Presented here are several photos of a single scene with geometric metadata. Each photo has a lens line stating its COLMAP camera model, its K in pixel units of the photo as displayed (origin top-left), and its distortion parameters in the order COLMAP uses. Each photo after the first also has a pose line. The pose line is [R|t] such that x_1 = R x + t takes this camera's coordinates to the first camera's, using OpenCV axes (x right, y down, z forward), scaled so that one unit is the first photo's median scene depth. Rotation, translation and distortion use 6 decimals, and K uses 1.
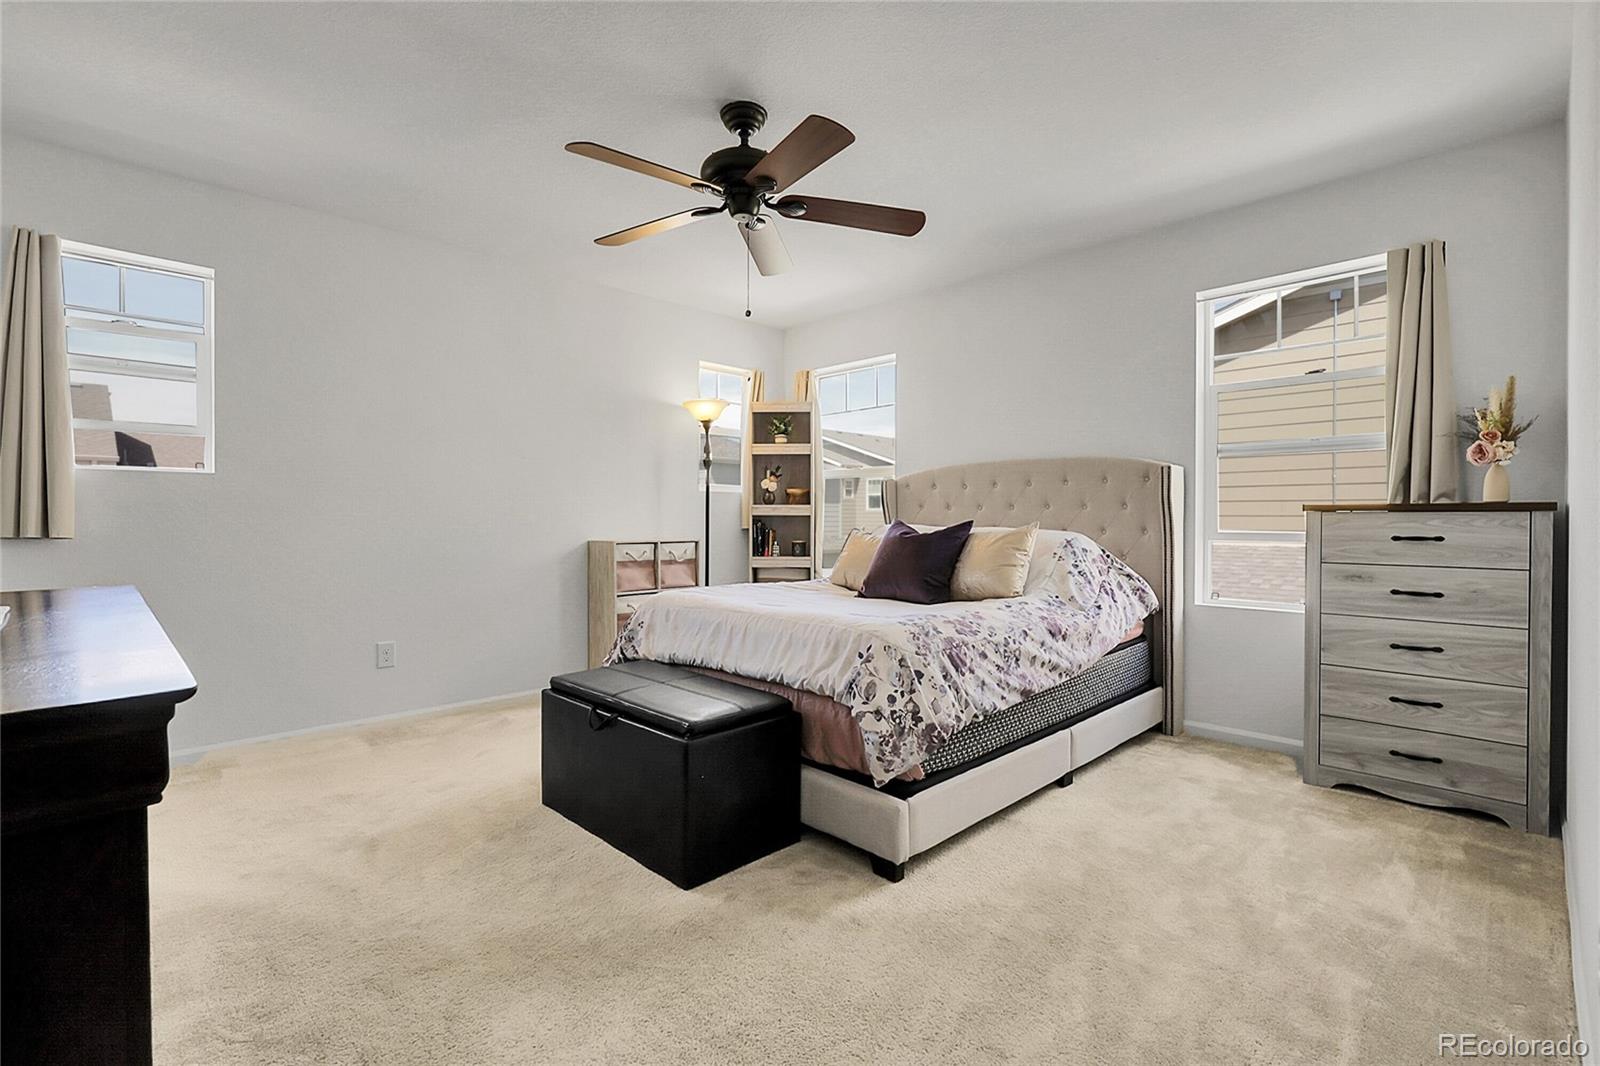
lens RADIAL K [[729.1, 0, 808.4], [0, 729.1, 530.8], [0, 0, 1]] dist [-0.007485, 0.001010]
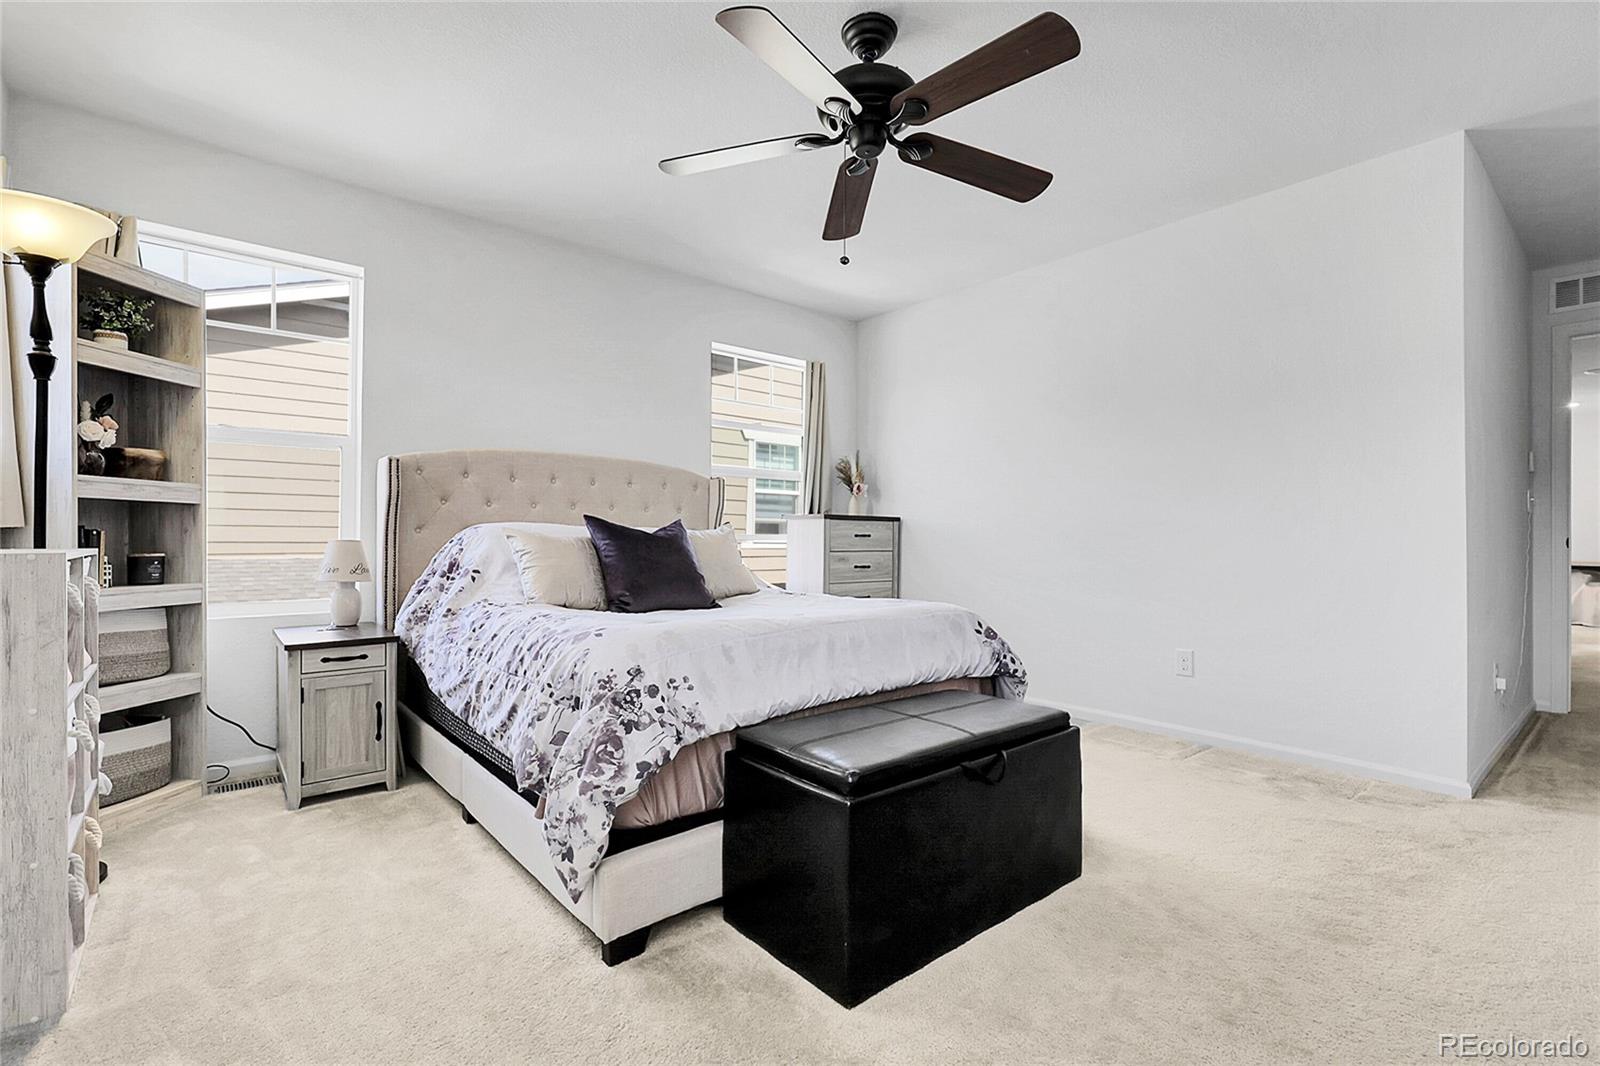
lens RADIAL K [[729.1, 0, 807.4], [0, 729.1, 532.6], [0, 0, 1]] dist [-0.007485, 0.001010]
pose [[0.082421, -0.005114, 0.996584, -0.914893], [-0.003521, 0.999979, 0.005422, -0.006376], [-0.996591, -0.003956, 0.082402, 0.921690]]
